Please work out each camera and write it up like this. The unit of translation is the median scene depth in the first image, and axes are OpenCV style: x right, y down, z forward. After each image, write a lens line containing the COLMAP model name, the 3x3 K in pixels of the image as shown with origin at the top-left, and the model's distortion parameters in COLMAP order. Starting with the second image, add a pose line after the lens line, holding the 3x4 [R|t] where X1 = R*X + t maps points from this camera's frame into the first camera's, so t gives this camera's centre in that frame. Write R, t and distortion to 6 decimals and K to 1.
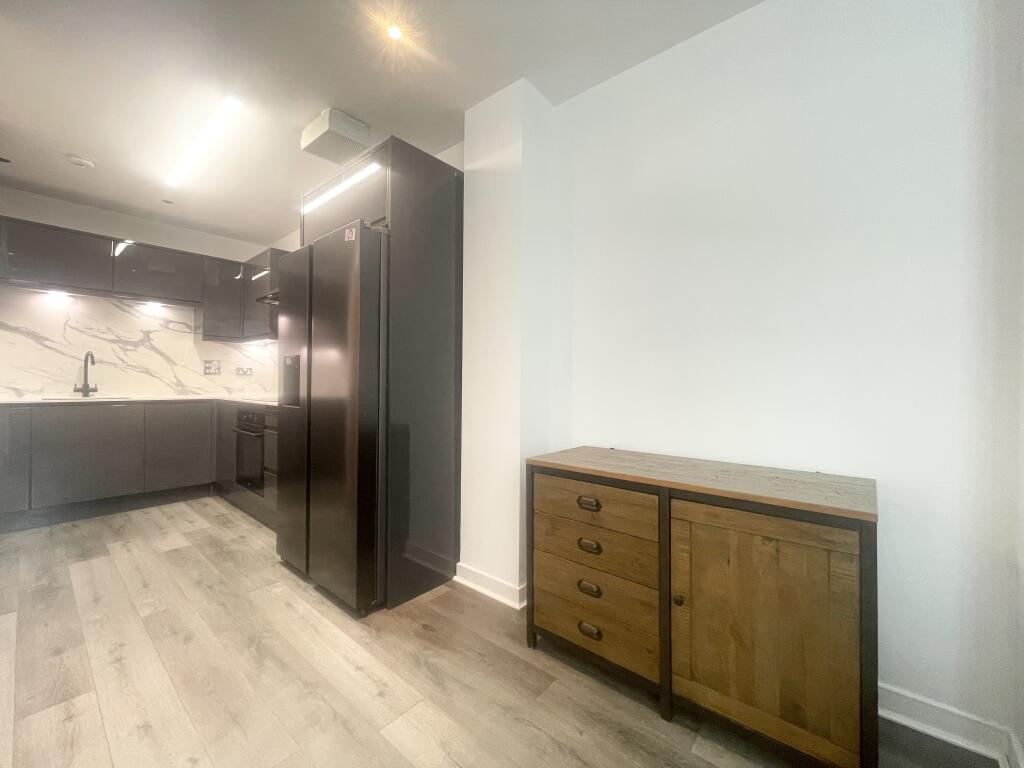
lens RADIAL K [[415.9, 0, 514.7], [0, 415.9, 381.6], [0, 0, 1]] dist [-0.004326, -0.000537]
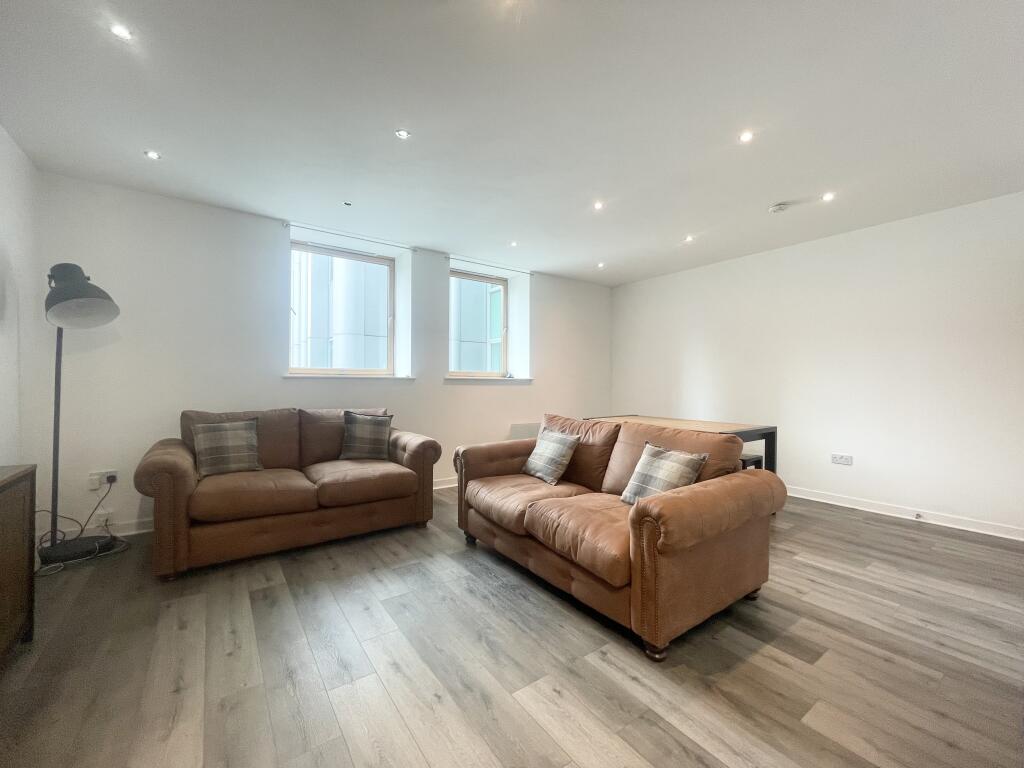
lens RADIAL K [[415.9, 0, 513.2], [0, 415.9, 380.4], [0, 0, 1]] dist [-0.004326, -0.000537]
pose [[-0.970683, -0.015459, 0.239866, -0.462467], [-0.016313, 0.999866, -0.001572, -0.022473], [-0.239810, -0.005439, -0.970805, 0.656656]]
